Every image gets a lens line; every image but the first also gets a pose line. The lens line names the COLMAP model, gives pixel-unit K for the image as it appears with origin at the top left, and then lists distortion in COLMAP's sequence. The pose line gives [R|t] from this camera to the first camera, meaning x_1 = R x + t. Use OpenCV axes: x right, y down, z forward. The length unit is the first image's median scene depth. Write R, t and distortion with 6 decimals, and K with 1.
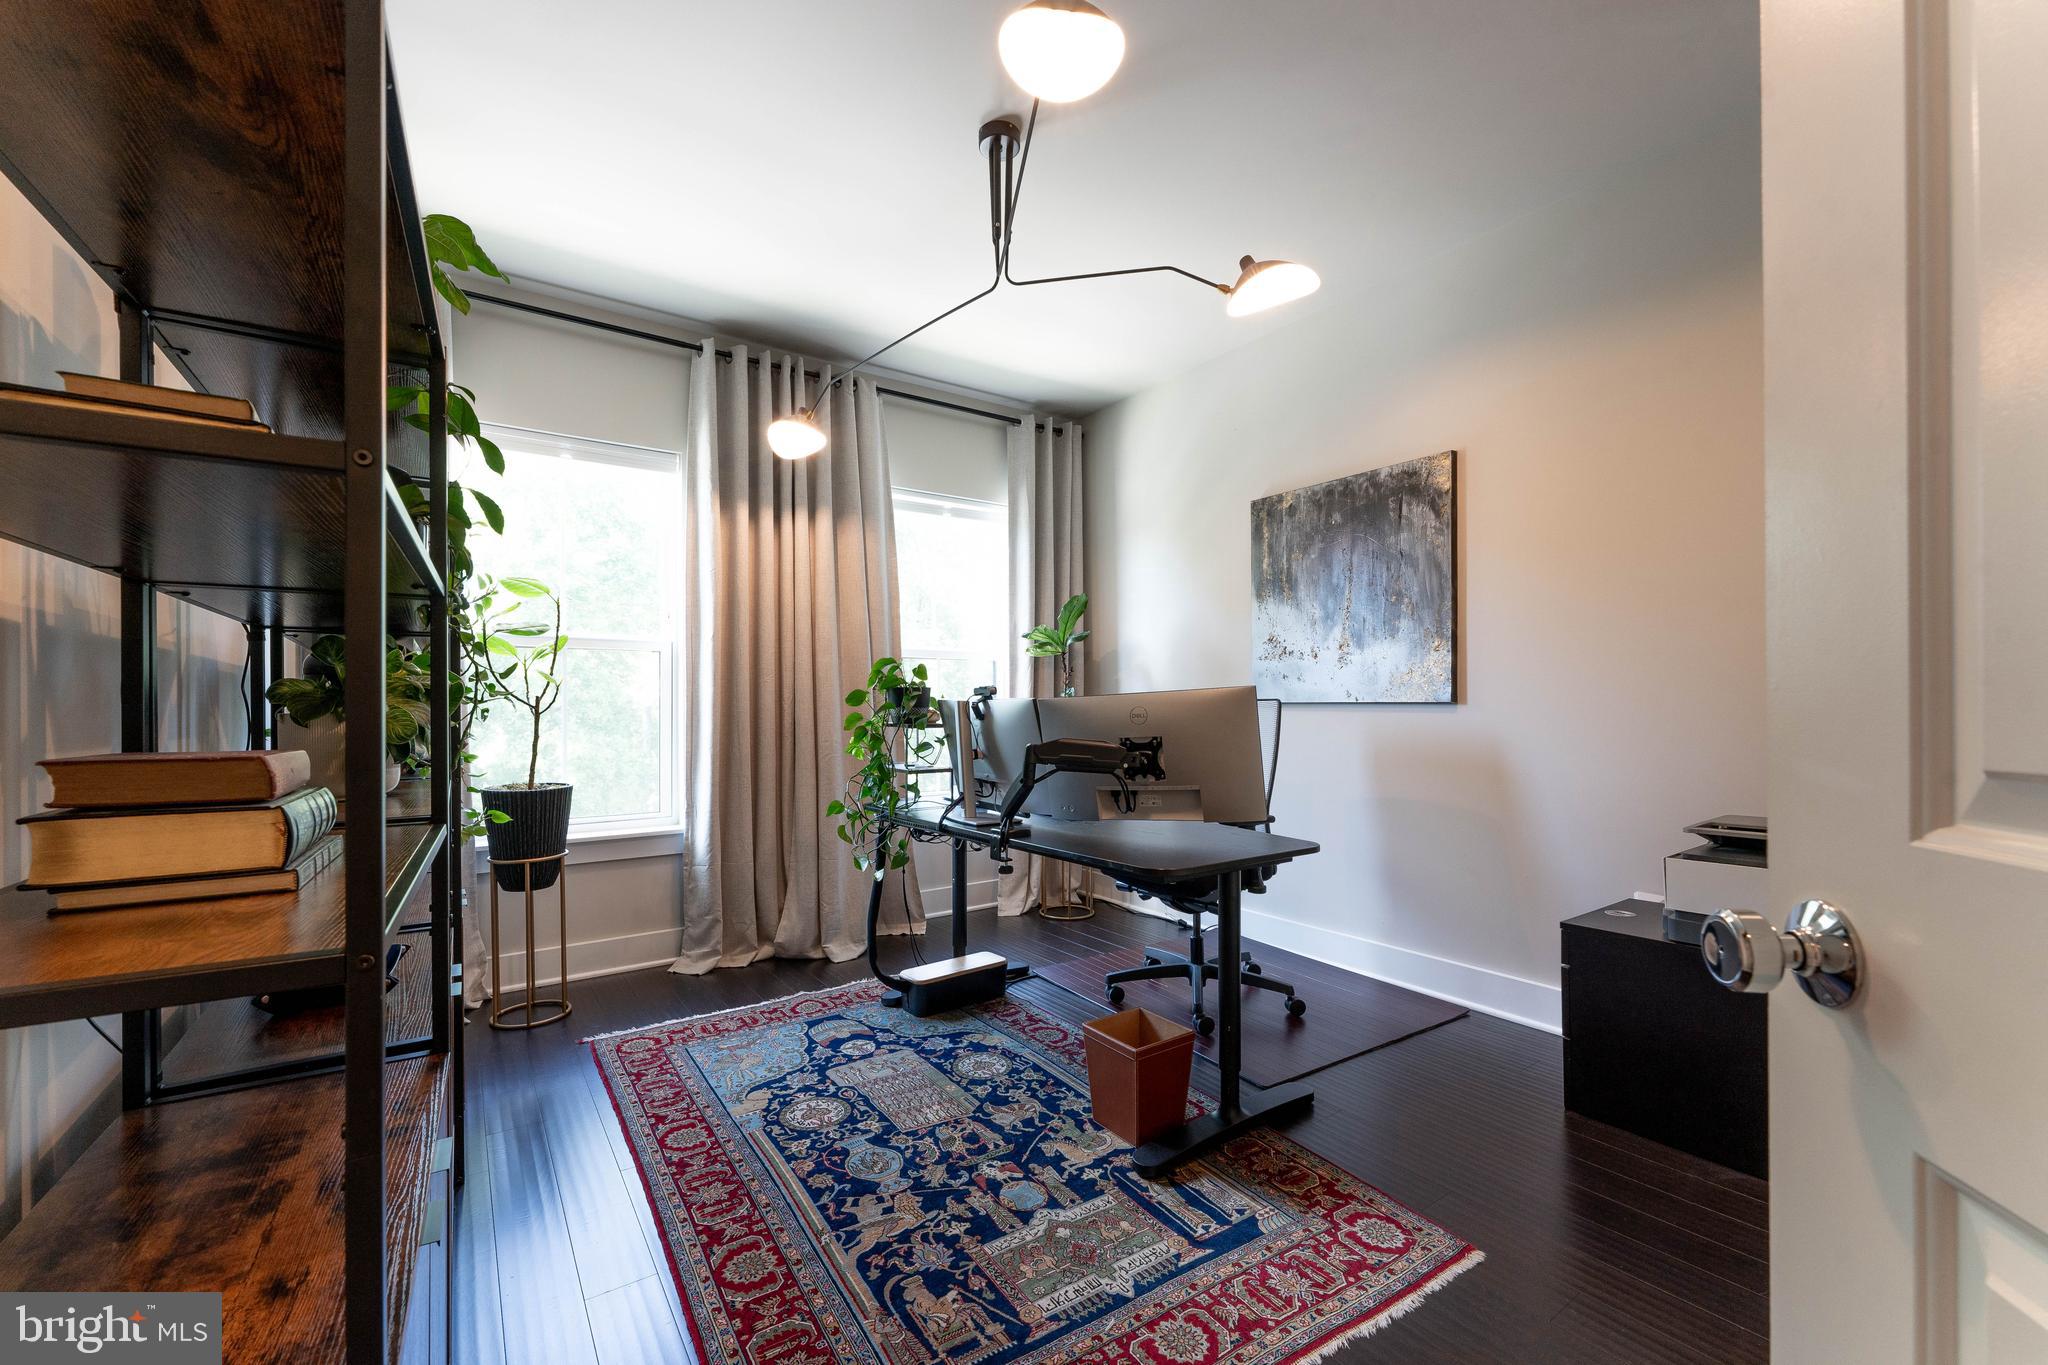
lens RADIAL K [[837.4, 0, 1027.0], [0, 837.4, 704.6], [0, 0, 1]] dist [-0.000455, -0.000030]
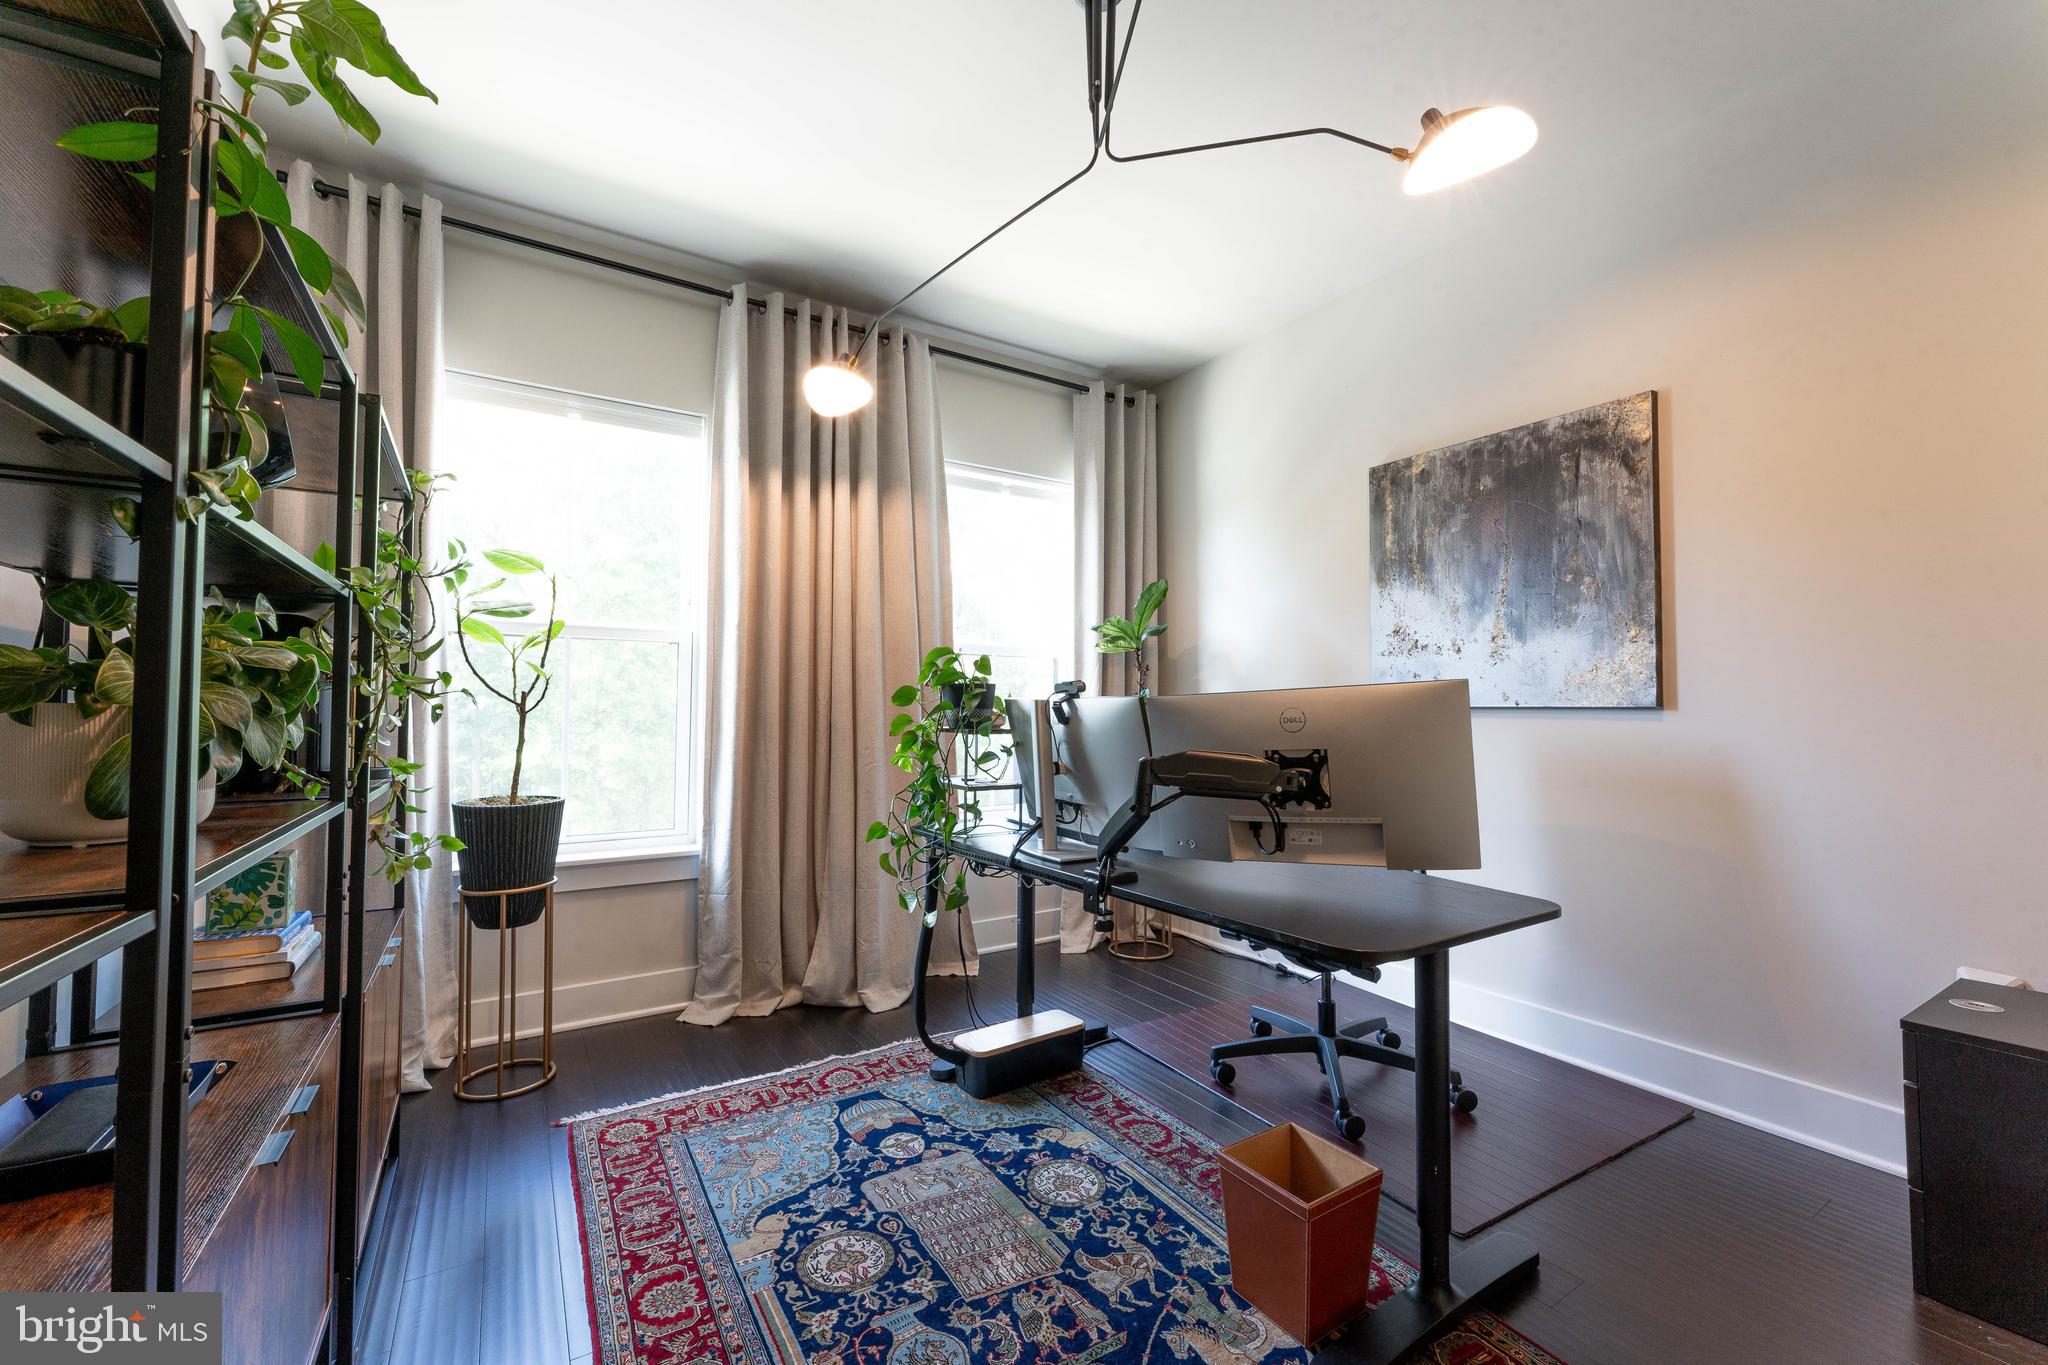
lens RADIAL K [[815.4, 0, 1024.0], [0, 815.4, 682.5], [0, 0, 1]] dist [0.000396, 0.000067]
pose [[0.999021, 0.006376, -0.043780, -0.052225], [-0.007910, 0.999358, -0.034953, 0.005368], [0.043529, 0.035265, 0.998430, 0.208741]]
